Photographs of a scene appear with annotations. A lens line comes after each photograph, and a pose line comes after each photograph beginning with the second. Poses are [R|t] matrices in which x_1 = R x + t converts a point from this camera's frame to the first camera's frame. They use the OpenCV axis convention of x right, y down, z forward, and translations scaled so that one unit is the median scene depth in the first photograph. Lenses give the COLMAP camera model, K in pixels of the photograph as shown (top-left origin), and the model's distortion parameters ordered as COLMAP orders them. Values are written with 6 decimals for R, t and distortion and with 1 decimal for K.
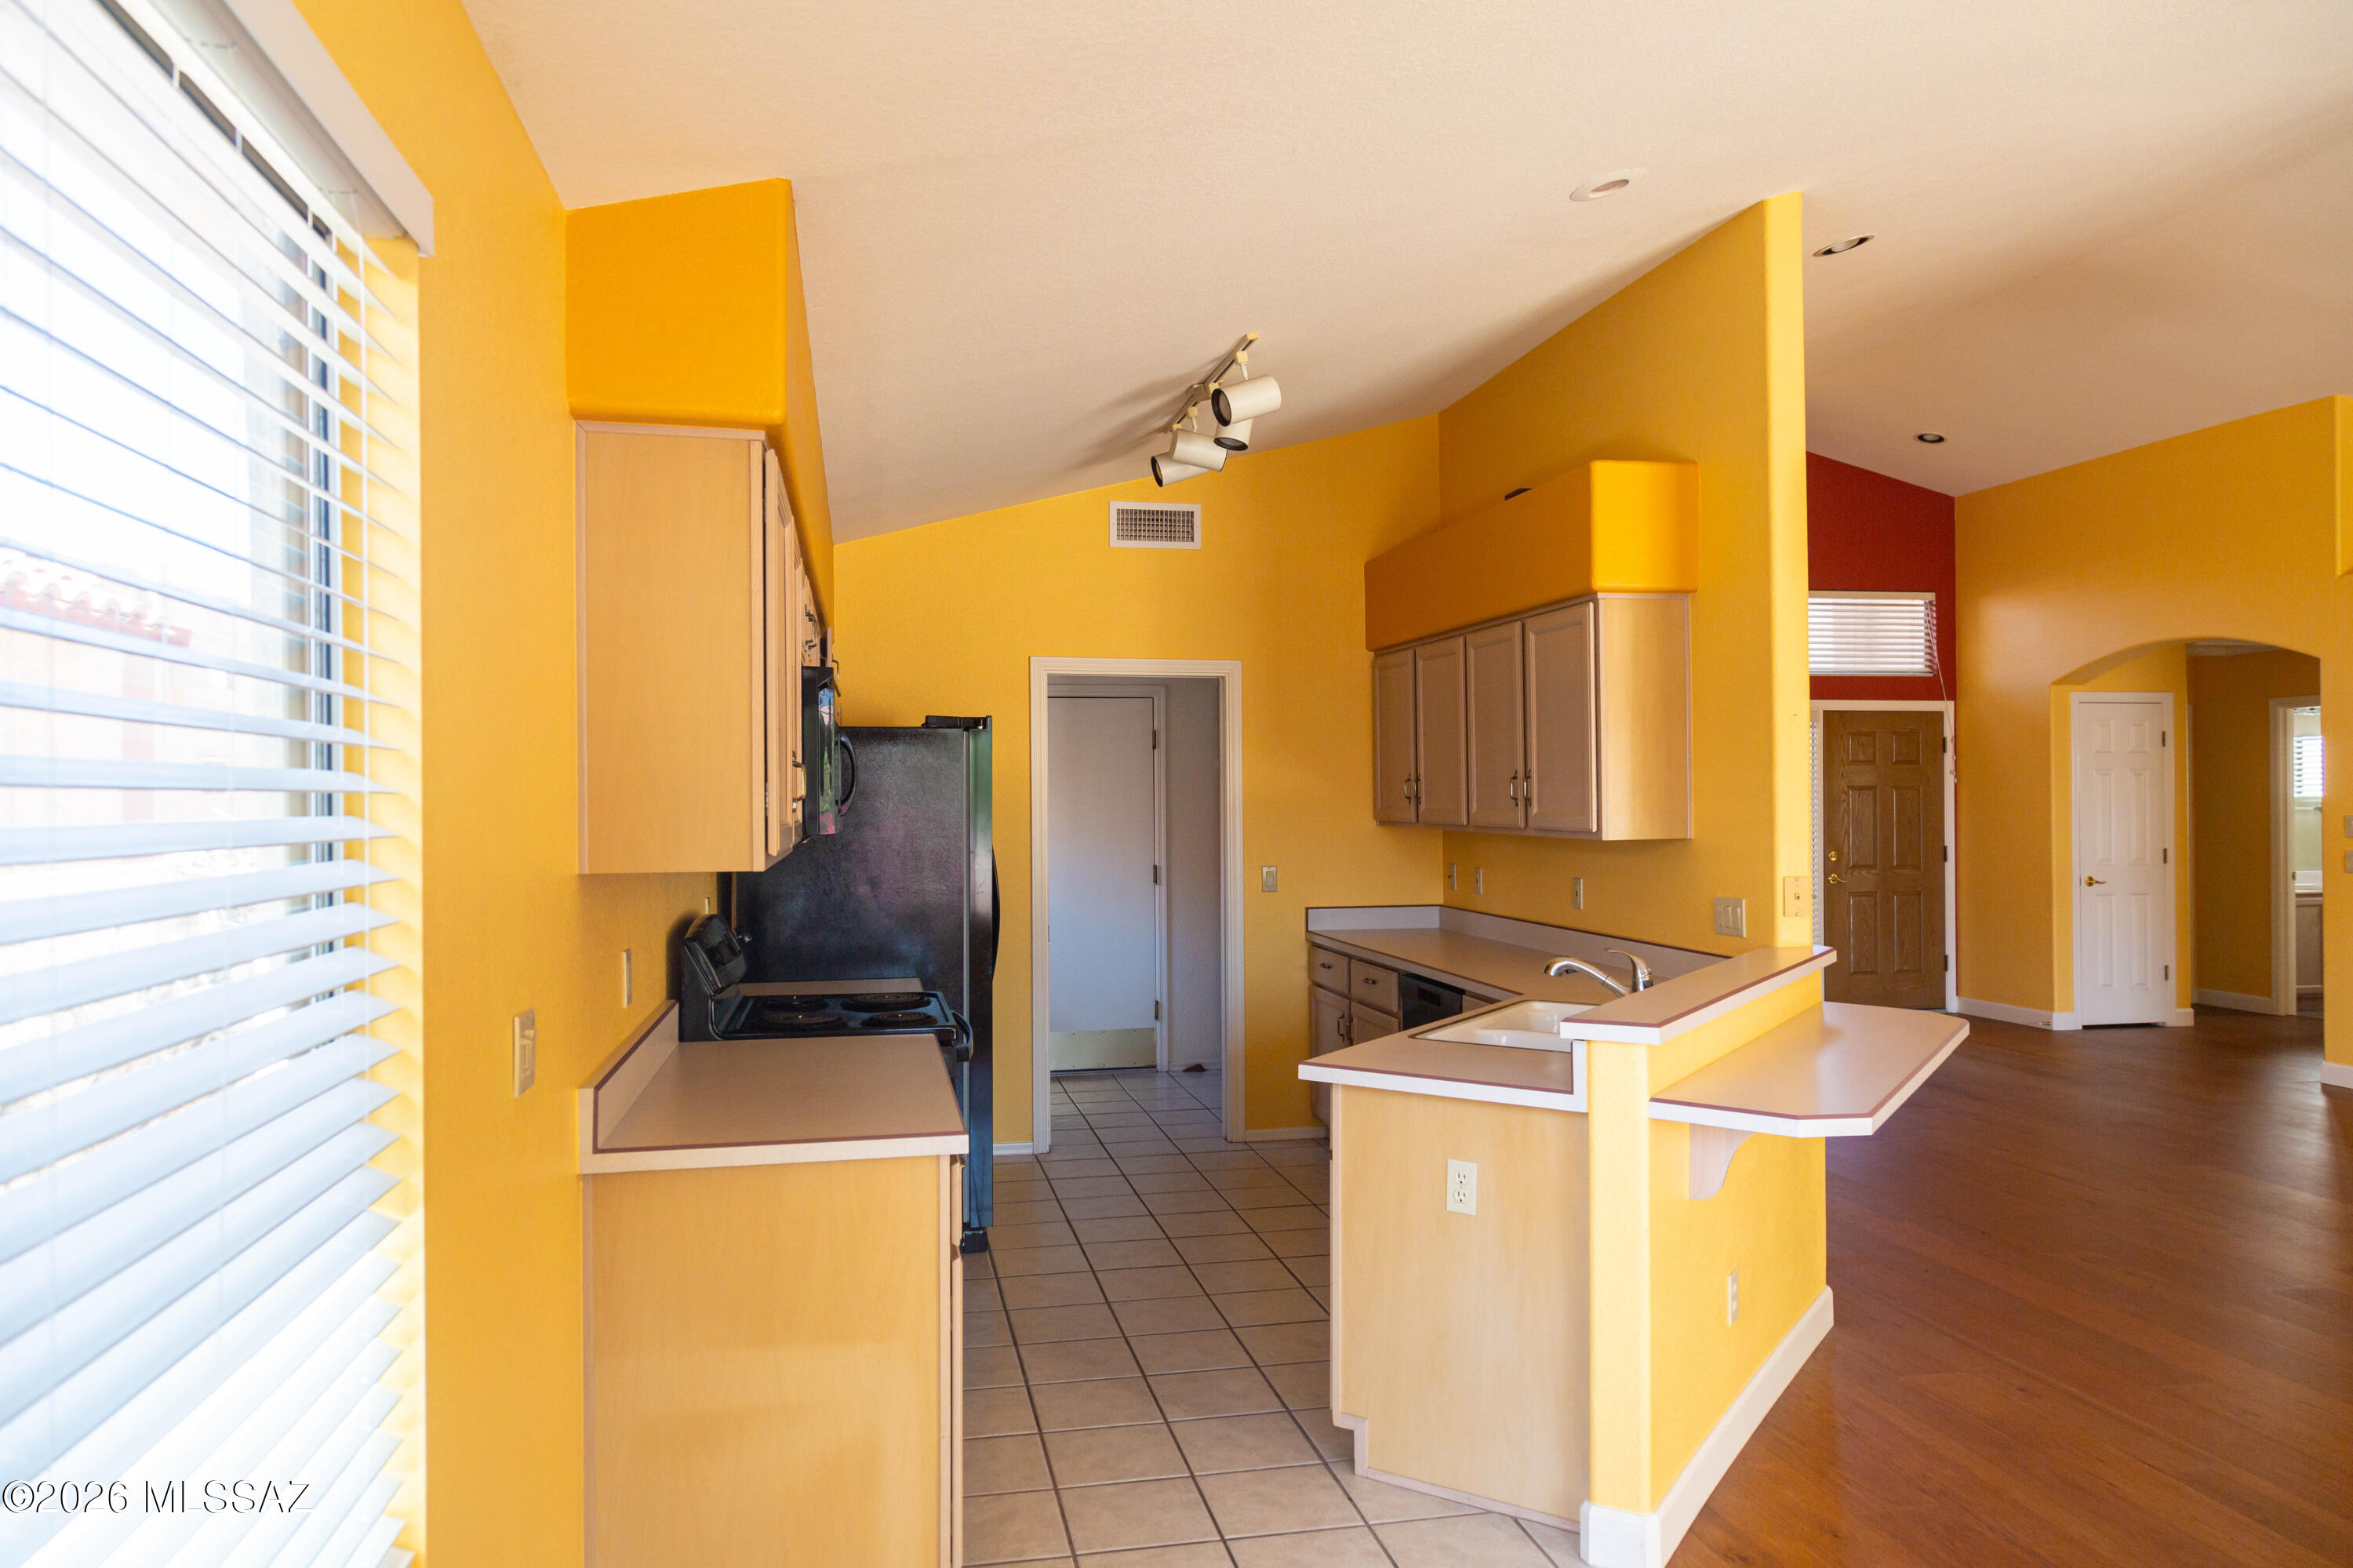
lens RADIAL K [[1575.2, 0, 1176.5], [0, 1575.2, 784.0], [0, 0, 1]] dist [0.013135, 0.001754]
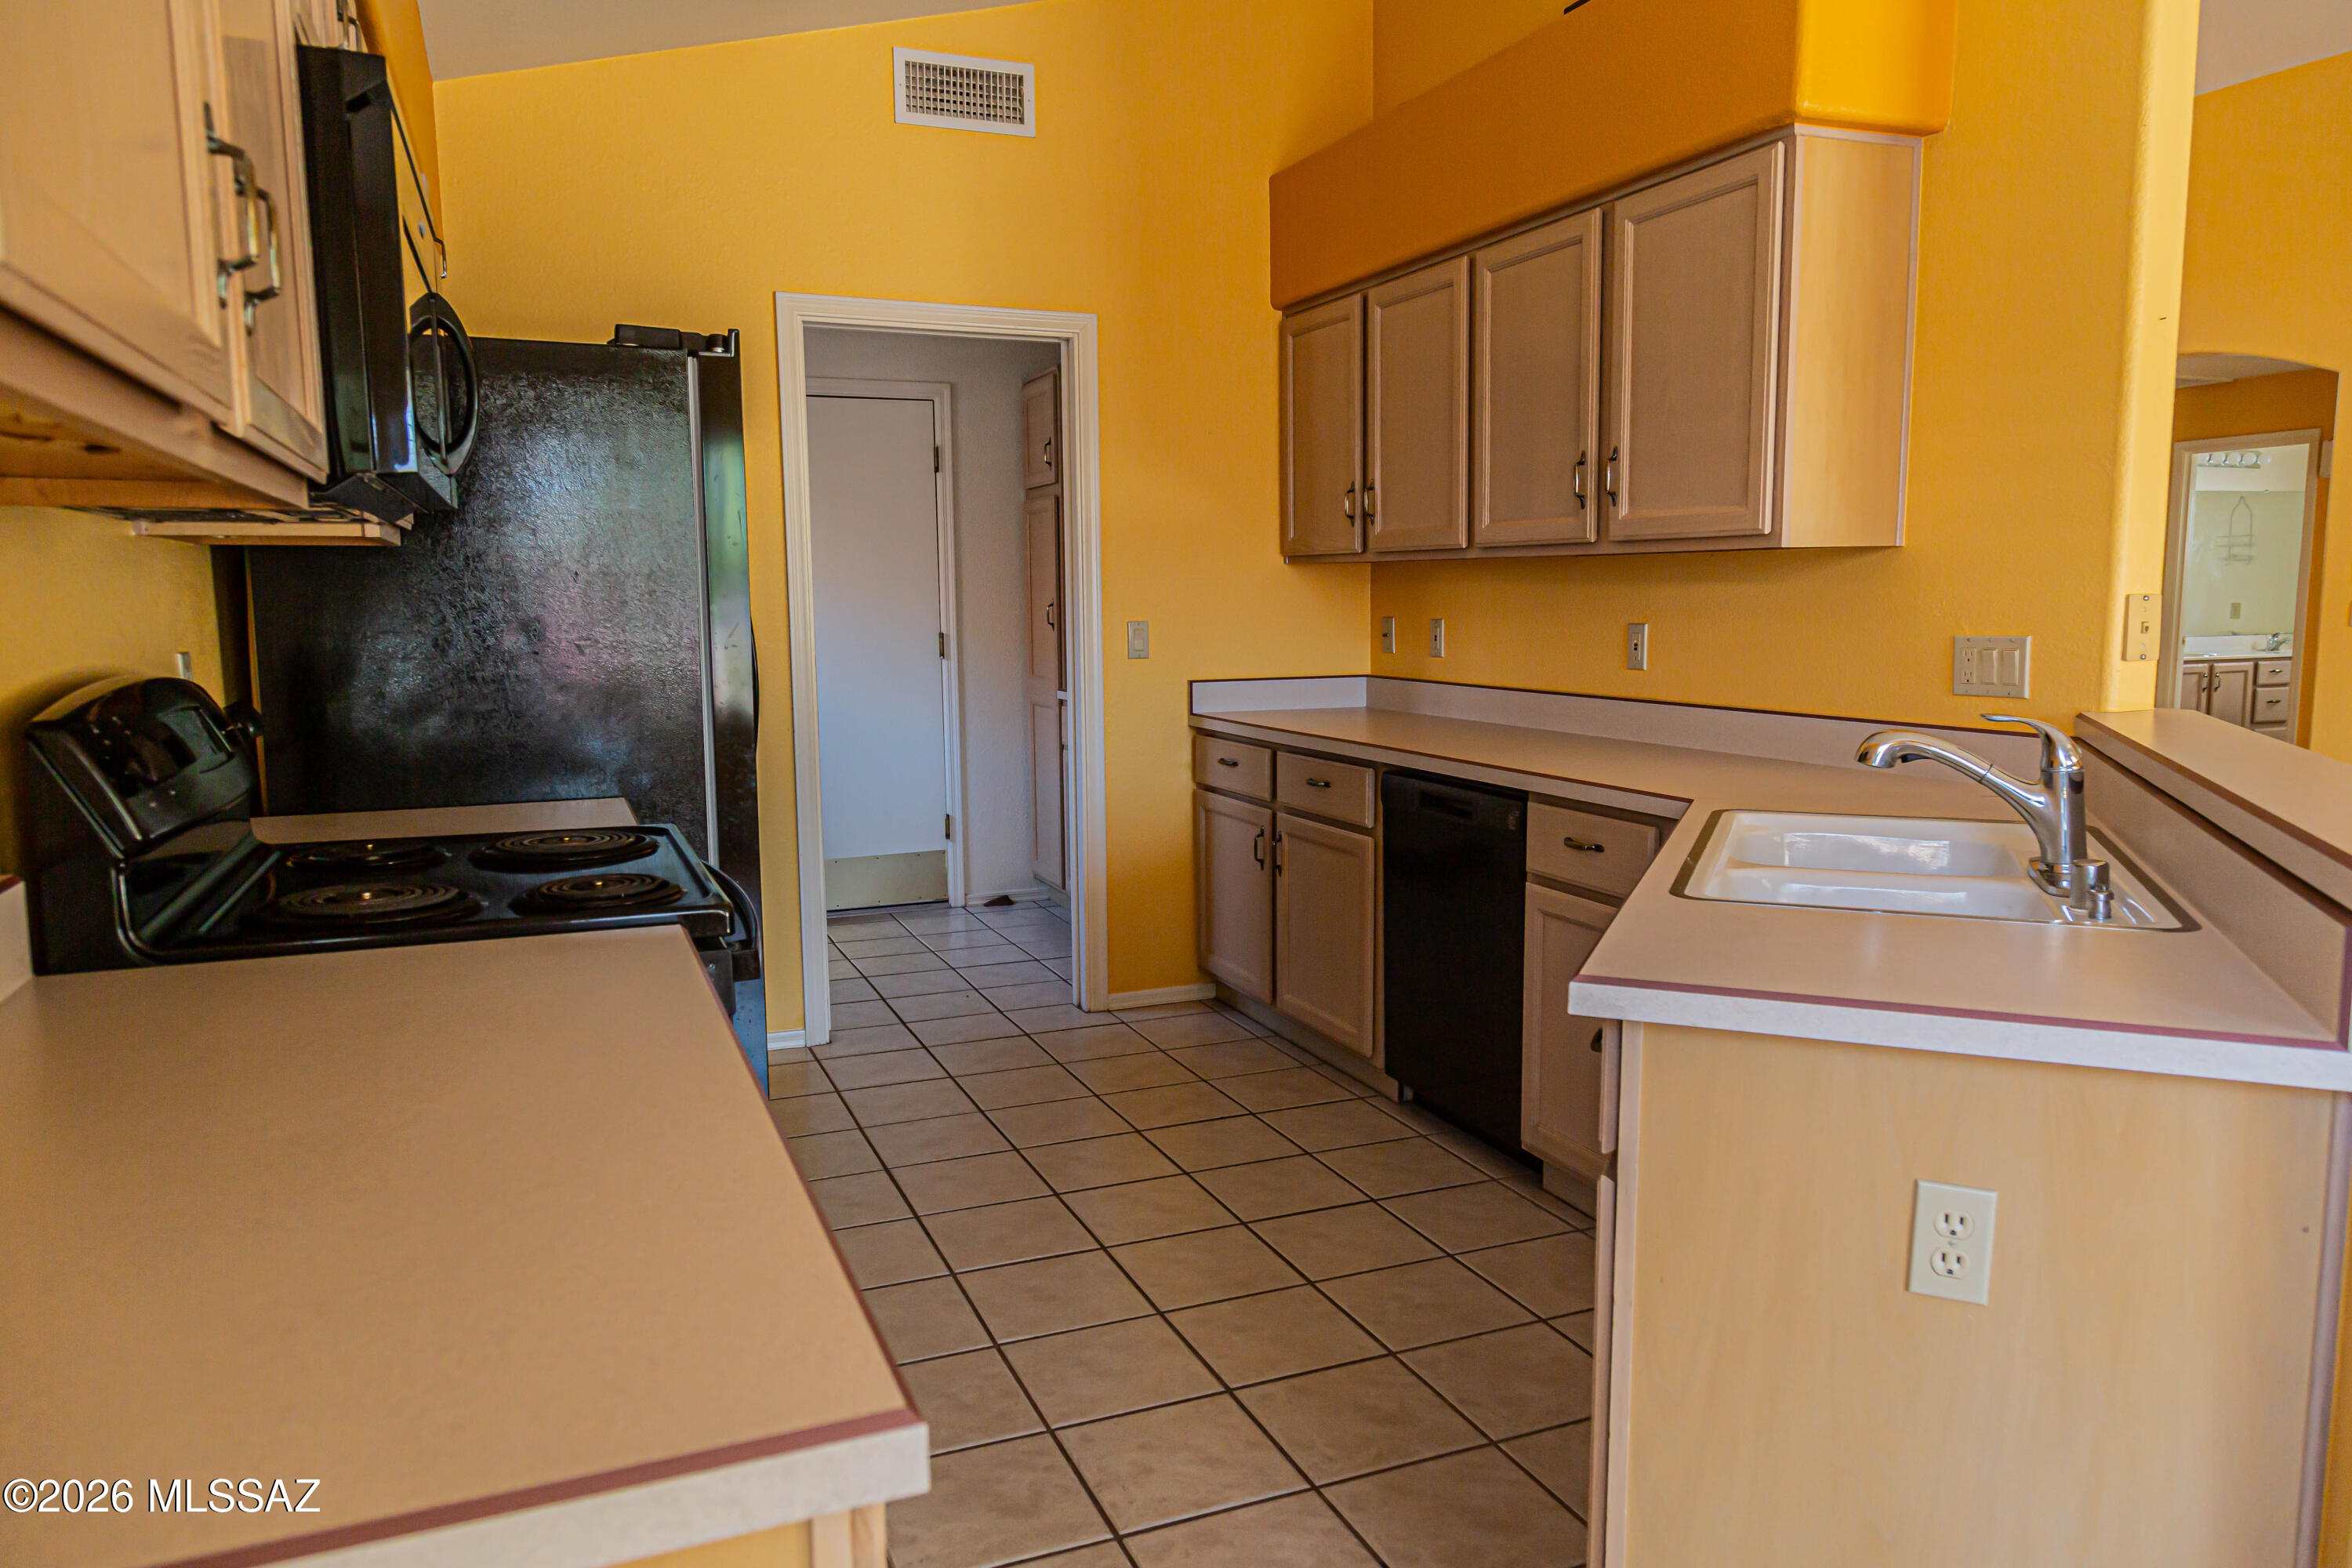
lens RADIAL K [[1574.4, 0, 1176.0], [0, 1574.4, 784.0], [0, 0, 1]] dist [0.013135, 0.001754]
pose [[0.981802, -0.025054, 0.188250, -0.063298], [0.000984, 0.991917, 0.126882, 0.039066], [-0.189907, -0.124388, 0.973891, 0.345081]]
